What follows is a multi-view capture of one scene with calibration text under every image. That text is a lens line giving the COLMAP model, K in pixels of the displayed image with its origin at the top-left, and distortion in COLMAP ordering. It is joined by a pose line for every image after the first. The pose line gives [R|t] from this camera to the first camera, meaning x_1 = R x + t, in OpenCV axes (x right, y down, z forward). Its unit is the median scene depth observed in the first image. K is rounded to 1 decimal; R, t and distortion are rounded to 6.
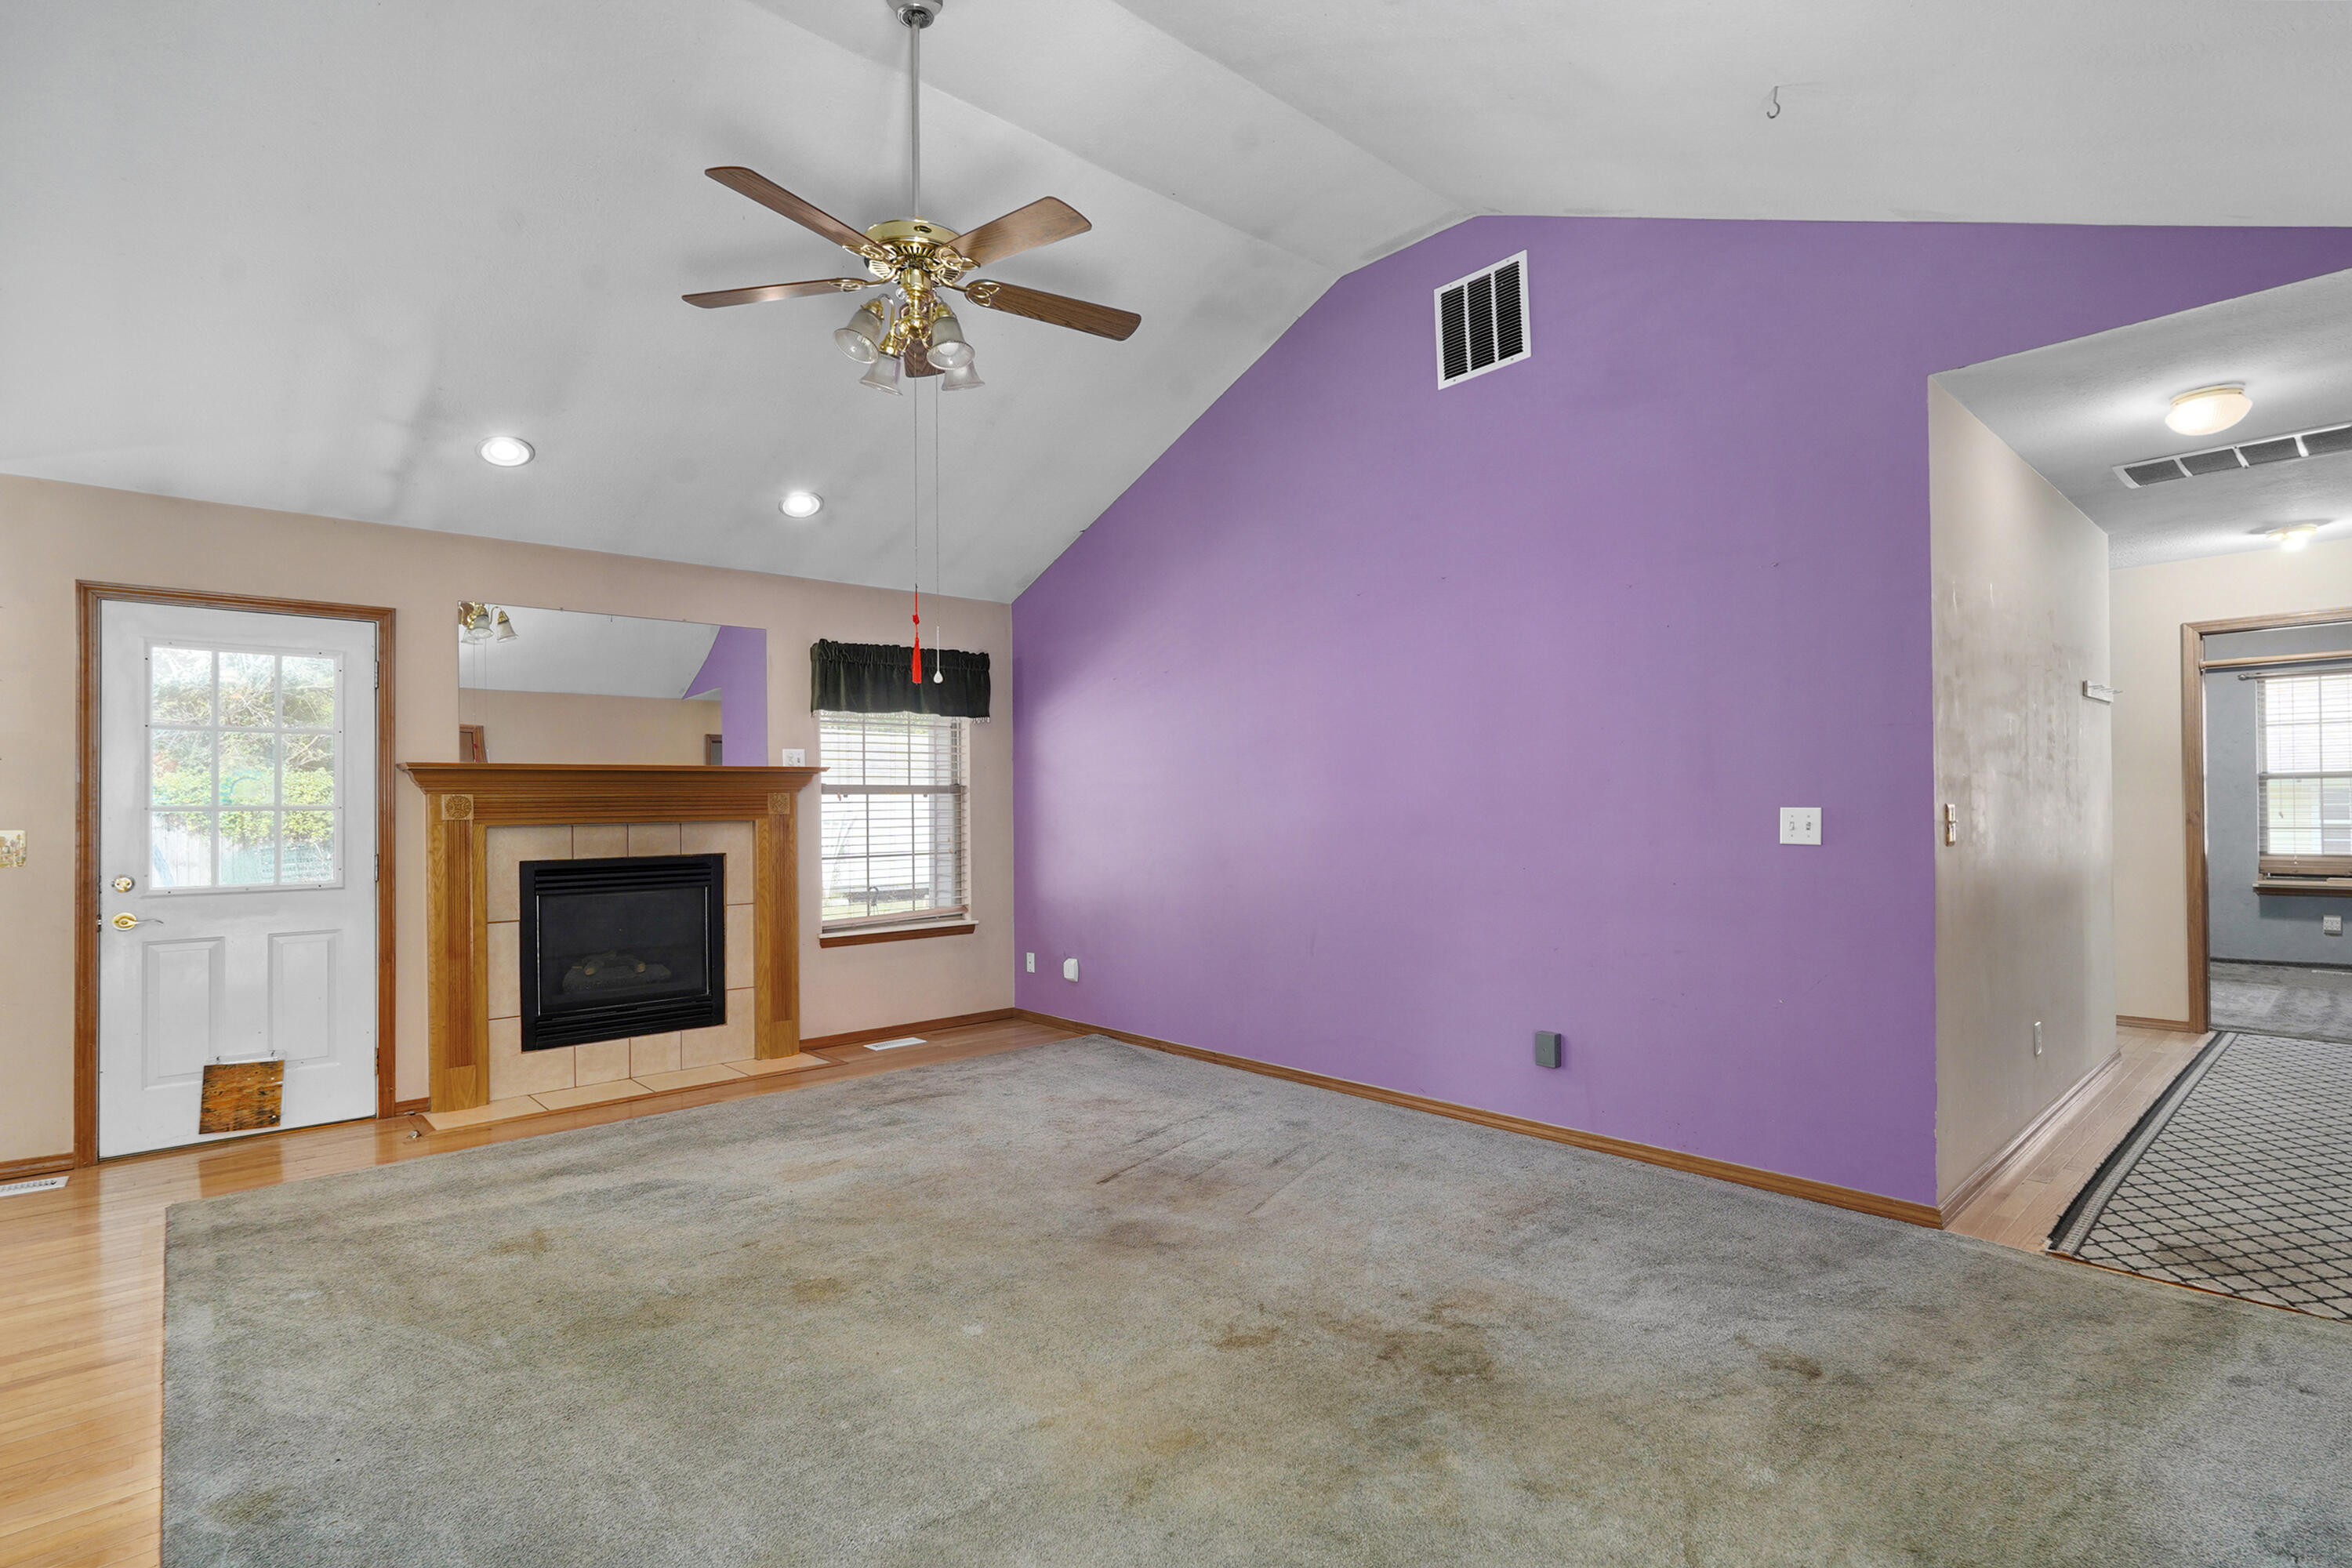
lens RADIAL K [[1133.3, 0, 1176.0], [0, 1133.3, 784.0], [0, 0, 1]] dist [-0.016995, -0.000044]
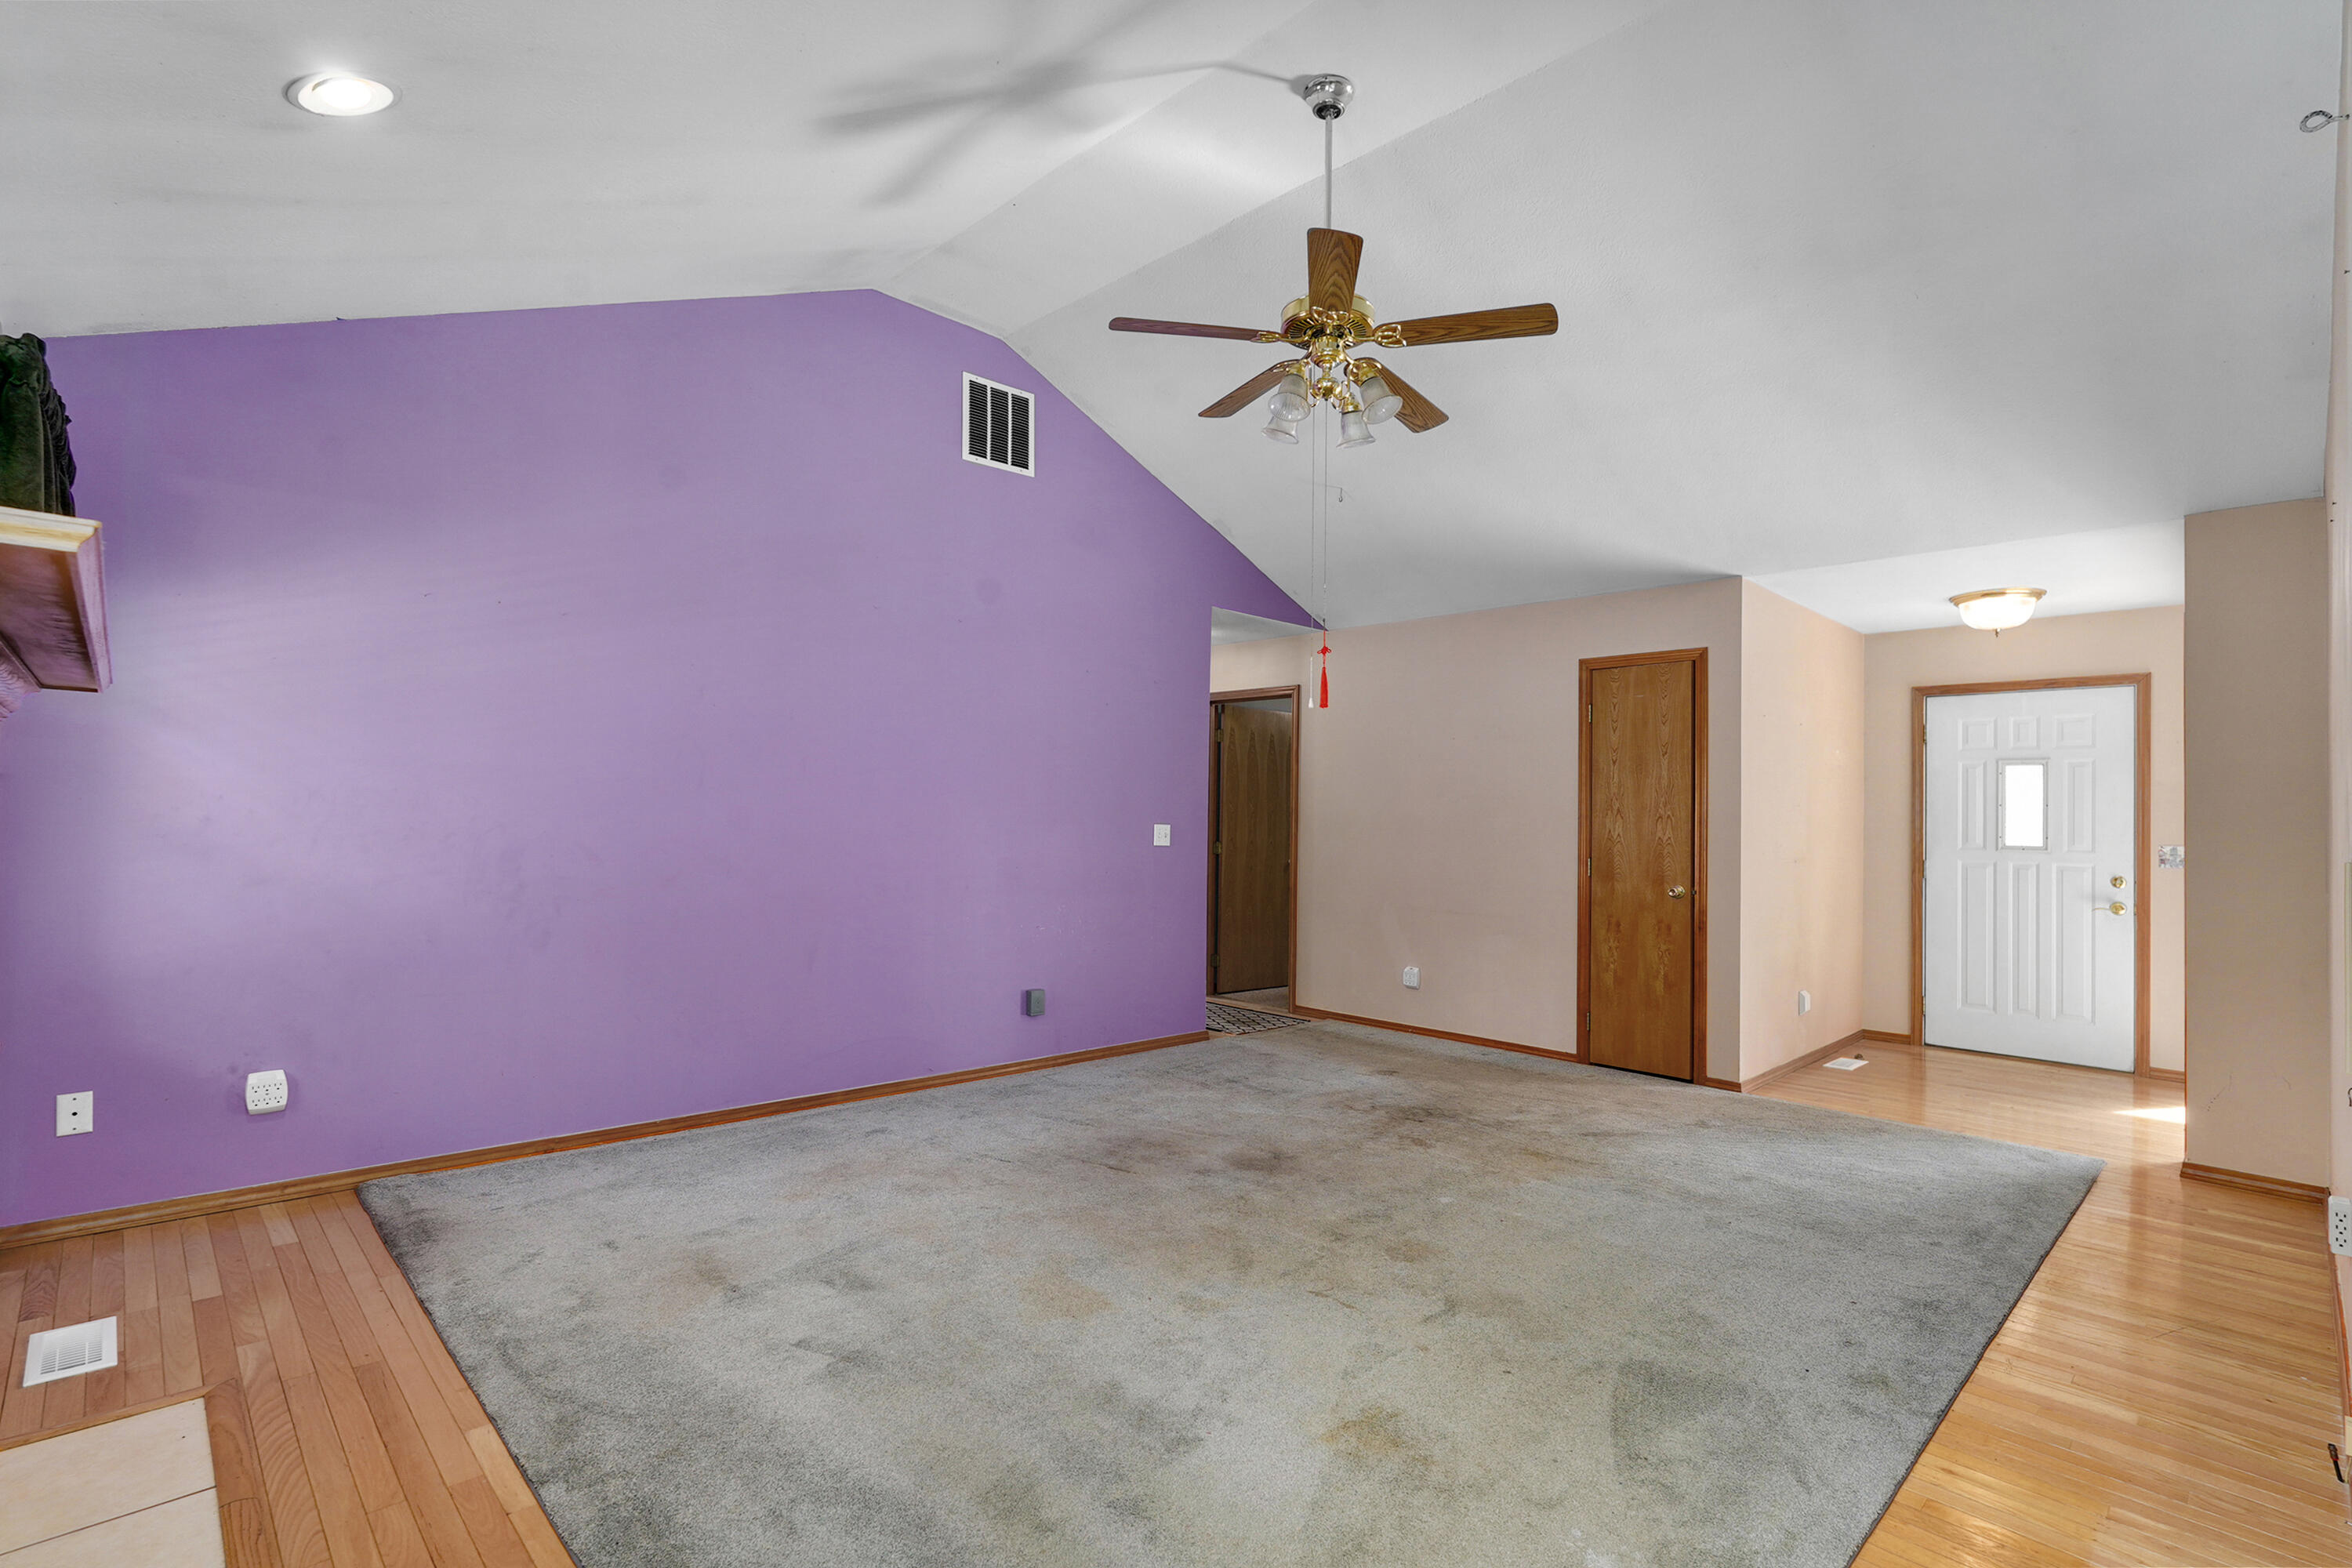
lens RADIAL K [[1093.0, 0, 1176.0], [0, 1093.0, 784.0], [0, 0, 1]] dist [-0.002259, -0.000291]
pose [[-0.031767, 0.046594, 0.998409, -0.944567], [-0.042346, 0.997953, -0.047920, 0.031762], [-0.998598, -0.043801, -0.029729, 0.856771]]
